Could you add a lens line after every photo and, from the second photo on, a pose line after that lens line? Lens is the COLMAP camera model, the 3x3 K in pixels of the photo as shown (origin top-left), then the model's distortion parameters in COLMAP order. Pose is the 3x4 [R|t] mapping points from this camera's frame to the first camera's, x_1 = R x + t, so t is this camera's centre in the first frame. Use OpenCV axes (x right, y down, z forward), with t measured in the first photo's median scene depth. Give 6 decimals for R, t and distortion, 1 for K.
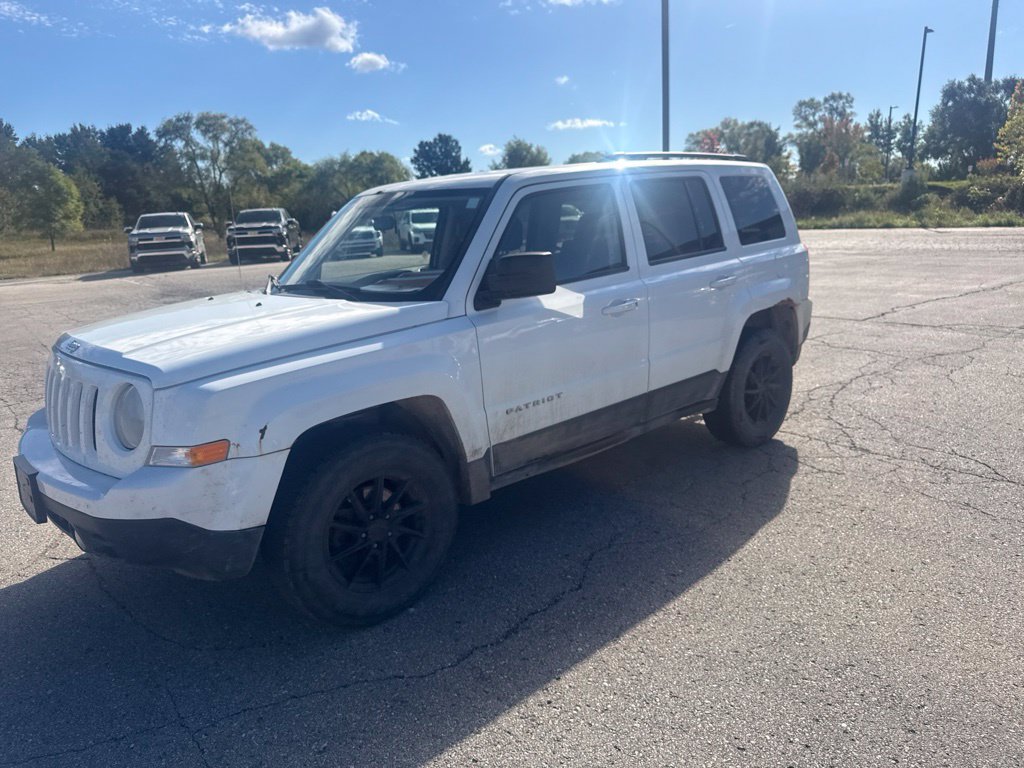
lens RADIAL K [[731.1, 0, 514.7], [0, 731.1, 376.8], [0, 0, 1]] dist [0.024309, -0.033965]
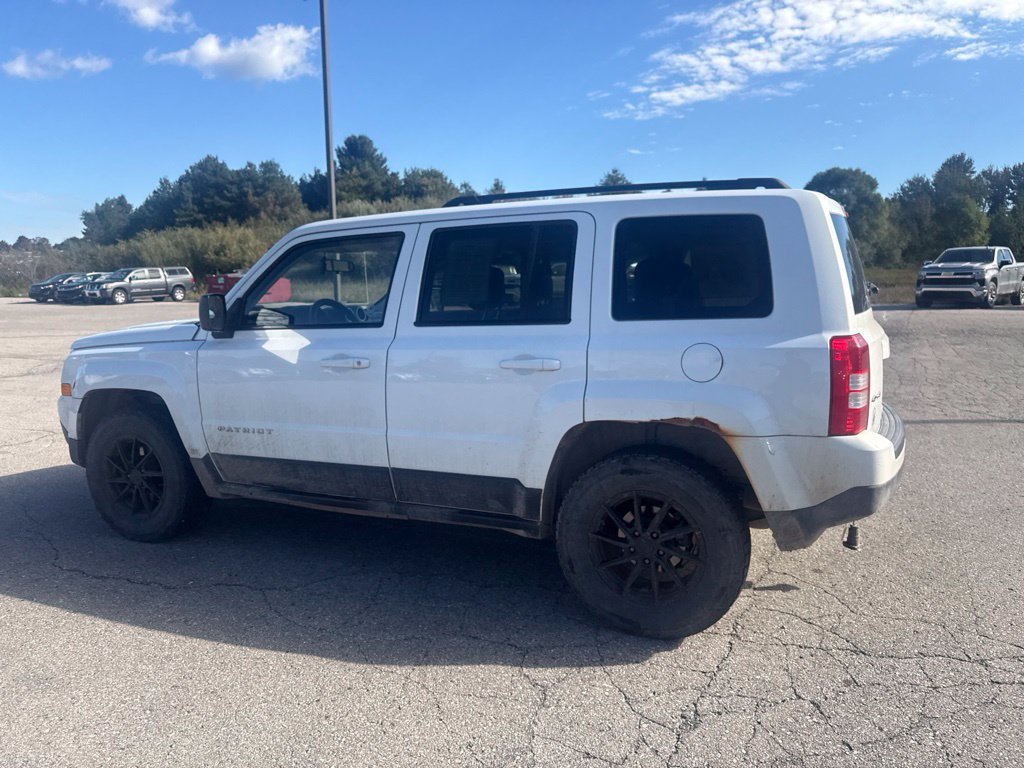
lens RADIAL K [[731.1, 0, 517.2], [0, 731.1, 378.5], [0, 0, 1]] dist [0.024309, -0.033965]
pose [[0.416616, 0.174684, -0.892142, 0.148816], [-0.208172, 0.973620, 0.093424, -0.029052], [0.884927, 0.146797, 0.441990, 0.108263]]
